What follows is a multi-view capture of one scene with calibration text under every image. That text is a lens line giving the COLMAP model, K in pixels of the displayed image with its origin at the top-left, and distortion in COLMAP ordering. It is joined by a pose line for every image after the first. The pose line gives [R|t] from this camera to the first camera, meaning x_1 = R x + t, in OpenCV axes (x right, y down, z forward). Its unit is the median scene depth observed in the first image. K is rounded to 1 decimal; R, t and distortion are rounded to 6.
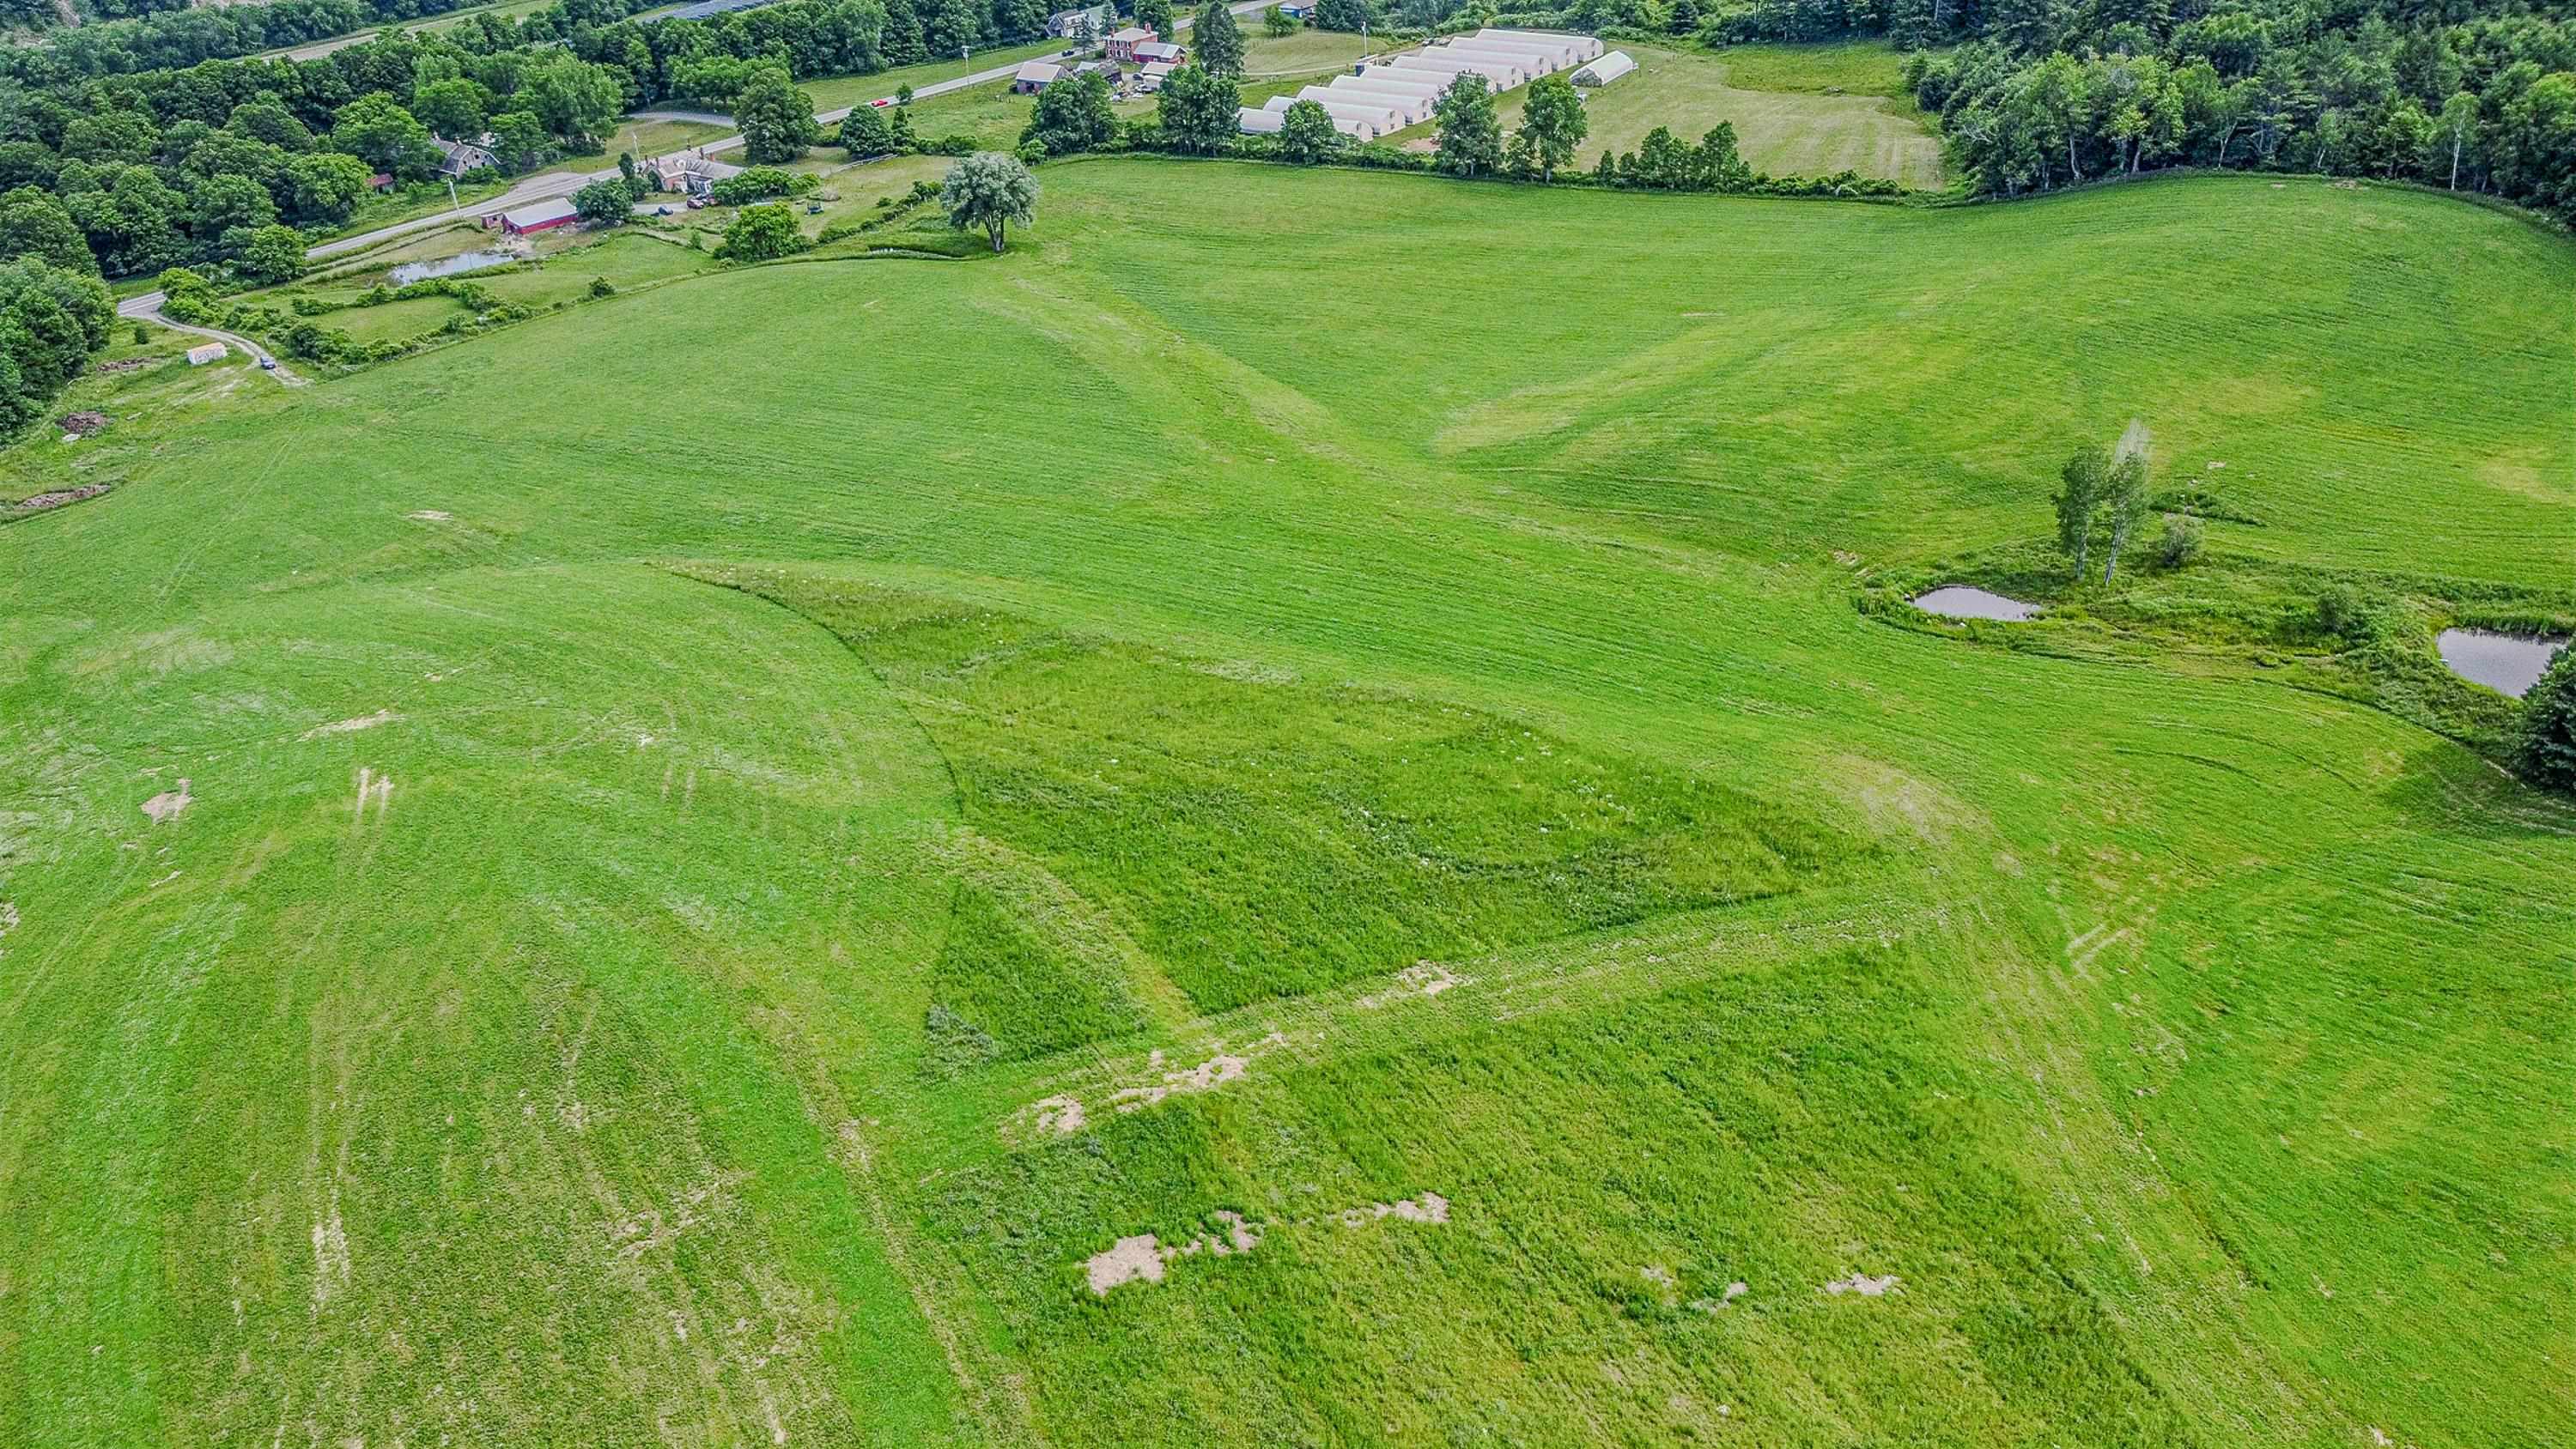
lens RADIAL K [[1970.1, 0, 1280.7], [0, 1970.1, 790.1], [0, 0, 1]] dist [0.003177, 0.057786]
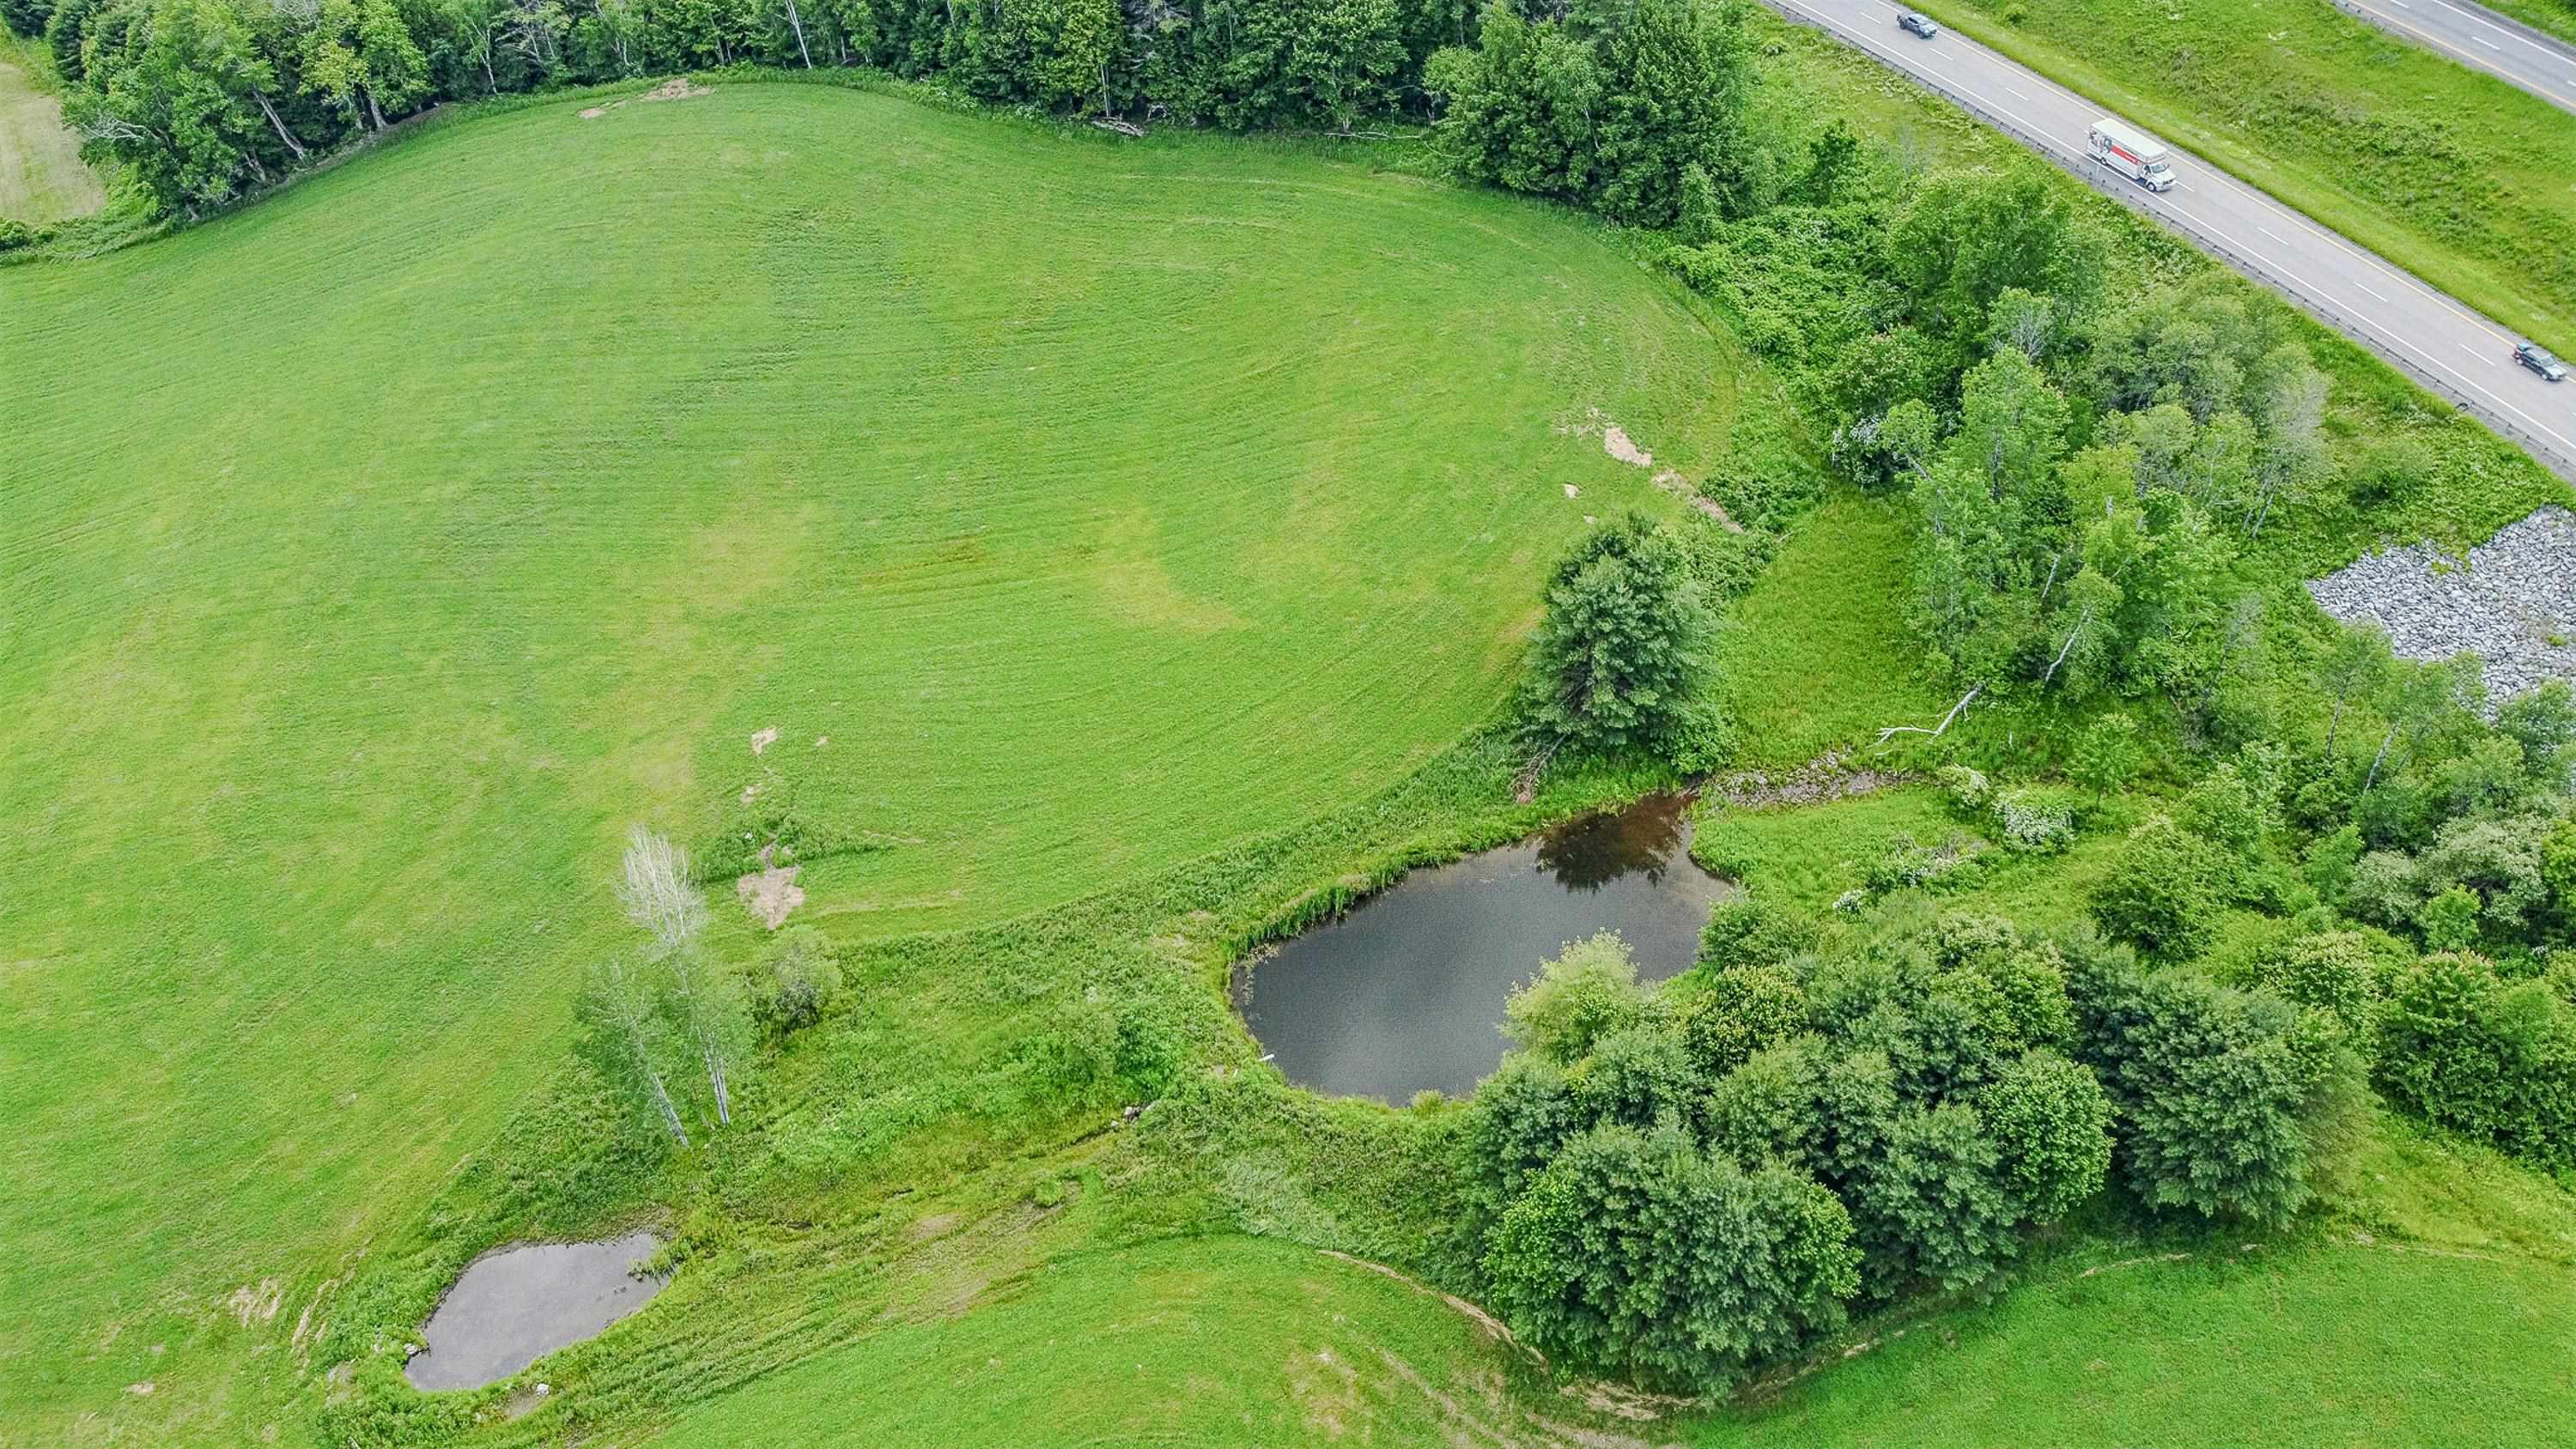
lens RADIAL K [[1970.1, 0, 1273.7], [0, 1970.1, 728.1], [0, 0, 1]] dist [0.003177, 0.057786]
pose [[0.683852, -0.462891, 0.563984, 0.146390], [0.394255, 0.884852, 0.248194, -0.161329], [-0.613929, 0.052625, 0.787605, 0.255939]]
